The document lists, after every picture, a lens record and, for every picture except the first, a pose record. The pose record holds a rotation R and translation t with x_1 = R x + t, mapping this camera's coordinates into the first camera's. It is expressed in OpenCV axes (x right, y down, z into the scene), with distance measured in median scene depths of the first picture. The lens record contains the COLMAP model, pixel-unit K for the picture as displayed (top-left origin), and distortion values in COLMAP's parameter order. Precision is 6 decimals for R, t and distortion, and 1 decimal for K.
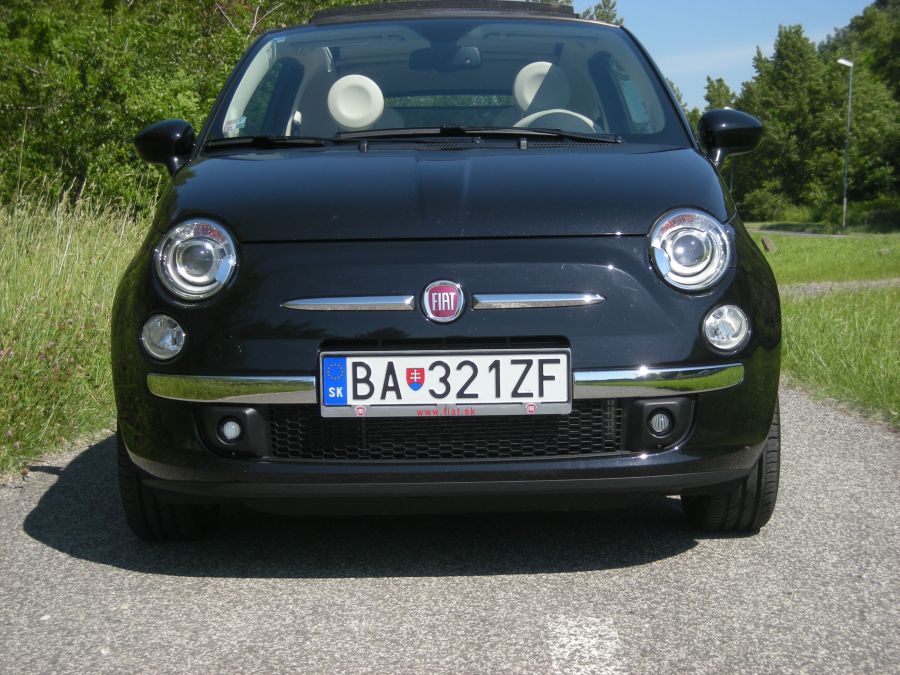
lens RADIAL K [[1585.5, 0, 451.4], [0, 1585.5, 335.5], [0, 0, 1]] dist [-0.063104, 0.000000]
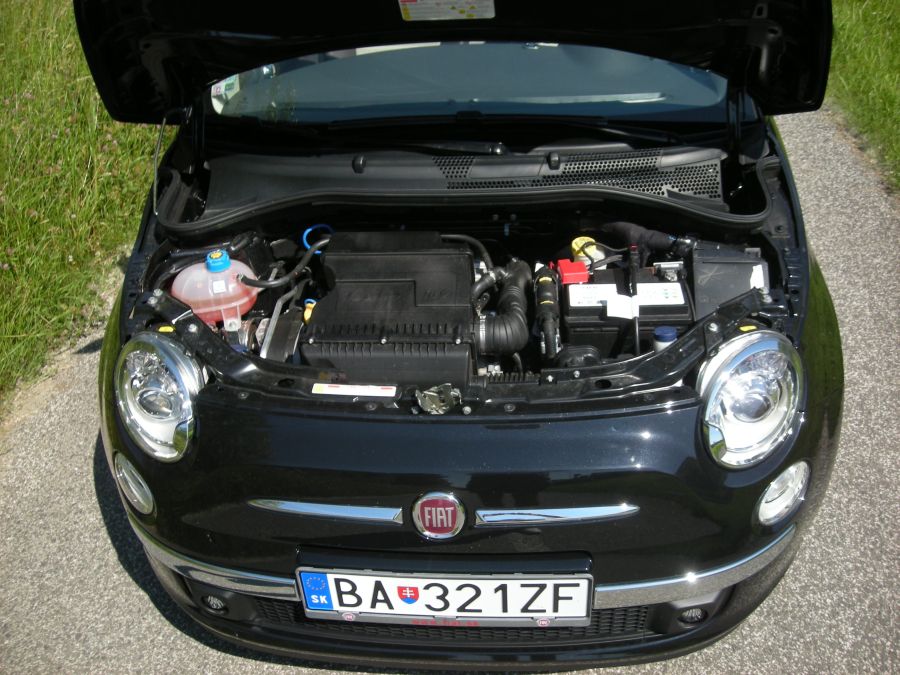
lens RADIAL K [[929.2, 0, 449.8], [0, 929.2, 338.2], [0, 0, 1]] dist [-0.131023, 0.000000]
pose [[0.996212, 0.014751, -0.085693, 0.040040], [0.032920, 0.848170, 0.528700, -0.351582], [0.080481, -0.529518, 0.844472, 0.655465]]
